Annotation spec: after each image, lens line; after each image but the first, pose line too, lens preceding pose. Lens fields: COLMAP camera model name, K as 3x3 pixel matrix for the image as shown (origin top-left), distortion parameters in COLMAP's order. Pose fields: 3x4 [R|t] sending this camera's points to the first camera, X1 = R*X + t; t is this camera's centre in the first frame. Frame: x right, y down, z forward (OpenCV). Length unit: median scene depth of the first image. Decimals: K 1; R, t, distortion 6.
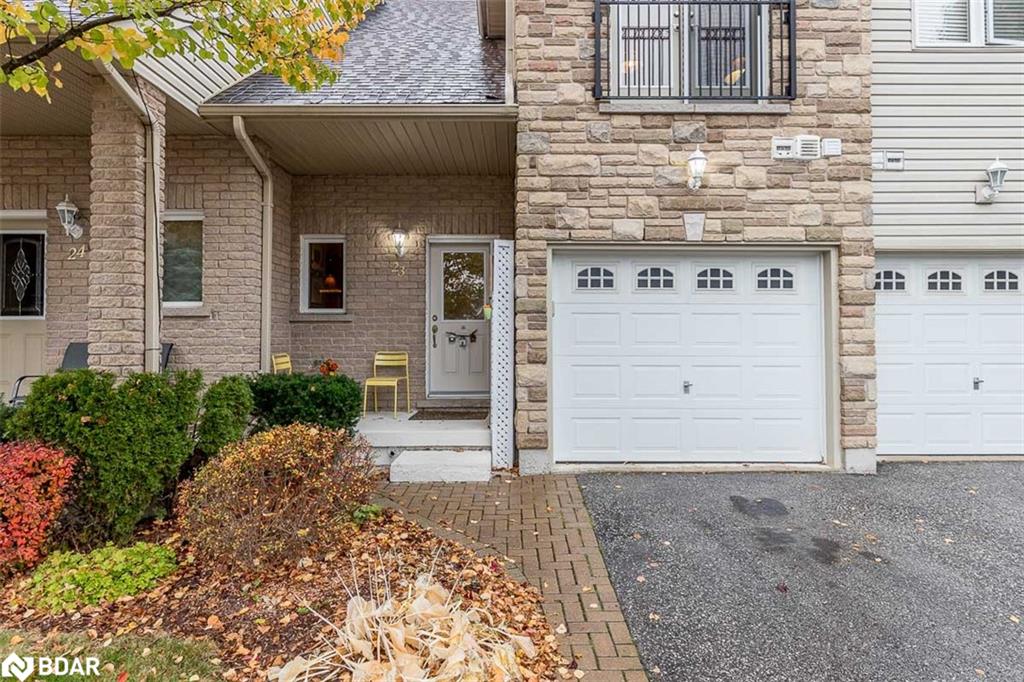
lens RADIAL K [[586.3, 0, 512.0], [0, 586.3, 334.3], [0, 0, 1]] dist [-0.000882, 0.000016]
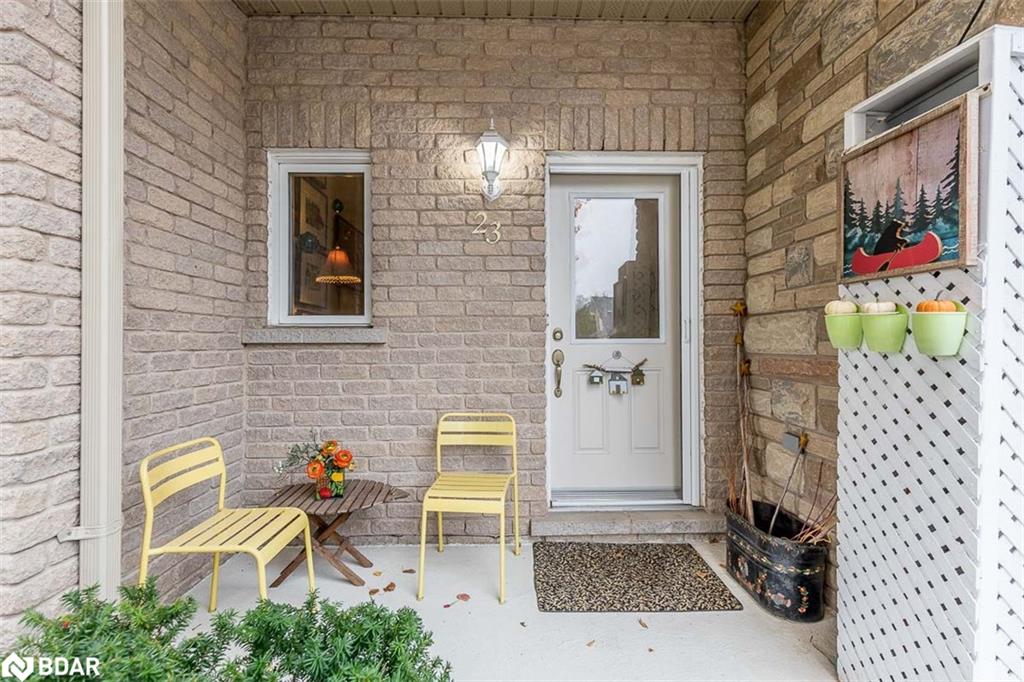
lens RADIAL K [[465.7, 0, 511.8], [0, 465.7, 345.7], [0, 0, 1]] dist [0.005050, 0.000516]
pose [[0.999823, -0.001186, 0.018802, -0.181185], [0.000782, 0.999768, 0.021520, -0.027762], [-0.018823, -0.021502, 0.999592, 0.637530]]
